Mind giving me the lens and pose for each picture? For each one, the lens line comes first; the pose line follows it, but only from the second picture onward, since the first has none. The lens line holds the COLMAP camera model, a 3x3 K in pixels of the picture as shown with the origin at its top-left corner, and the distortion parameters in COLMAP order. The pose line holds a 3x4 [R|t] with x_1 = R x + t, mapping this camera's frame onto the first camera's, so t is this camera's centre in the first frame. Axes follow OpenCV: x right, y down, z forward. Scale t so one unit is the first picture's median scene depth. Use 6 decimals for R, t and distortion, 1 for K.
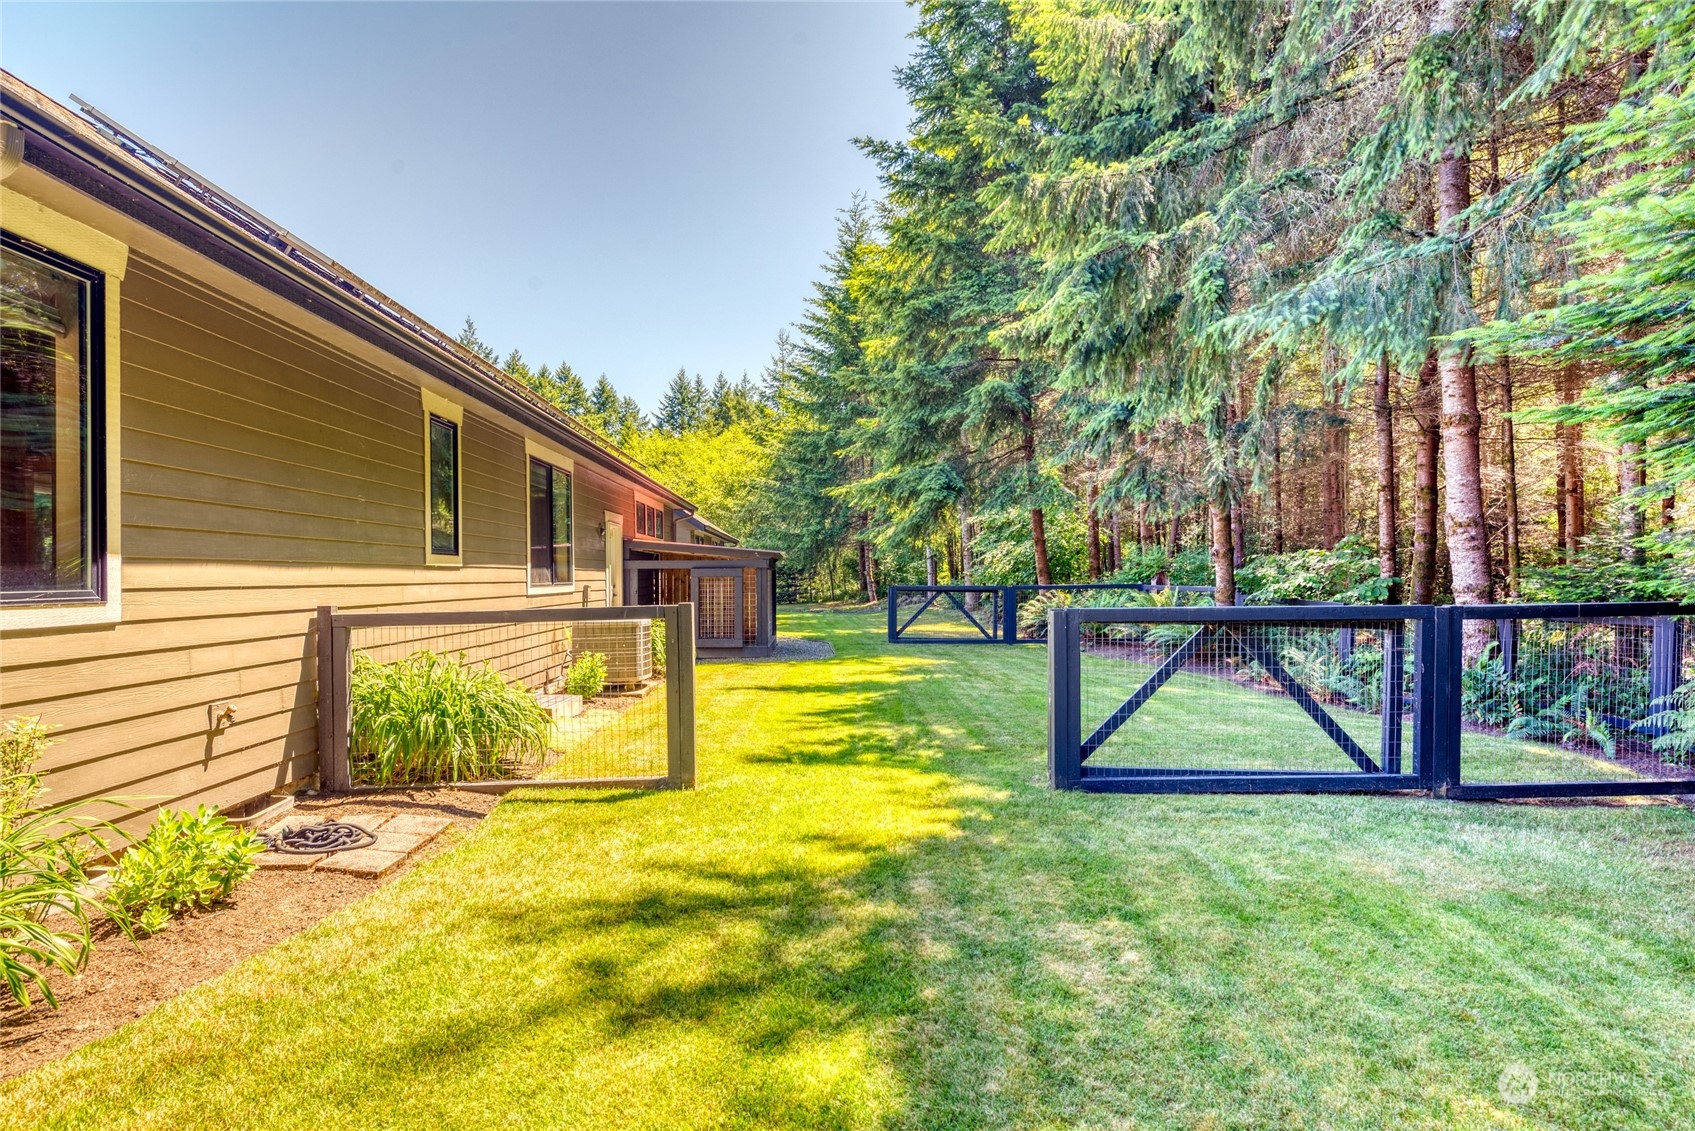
lens RADIAL K [[903.1, 0, 847.1], [0, 903.1, 572.2], [0, 0, 1]] dist [-0.002630, -0.000106]
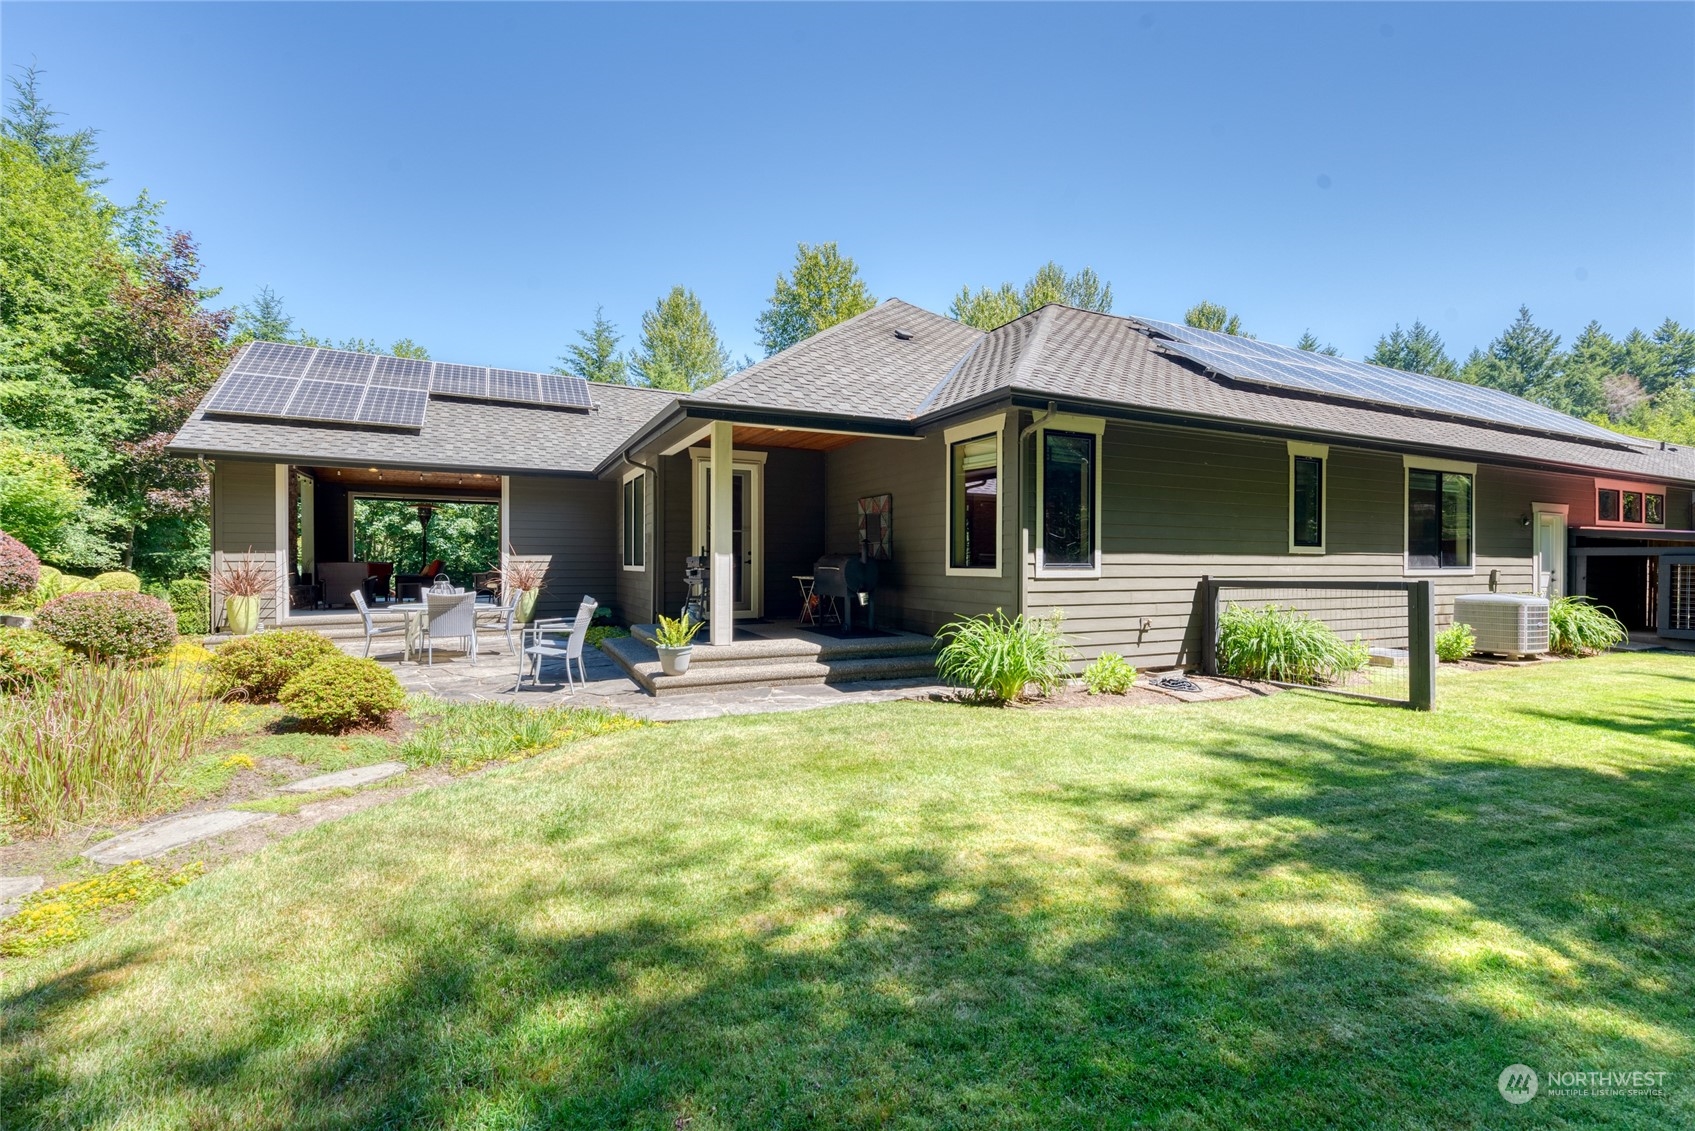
lens RADIAL K [[746.3, 0, 847.4], [0, 746.3, 562.5], [0, 0, 1]] dist [0.003556, 0.000289]
pose [[0.401090, 0.012745, -0.915950, 0.550103], [-0.005612, 0.999919, 0.011456, -0.002462], [0.916022, 0.000545, 0.401128, -0.311268]]
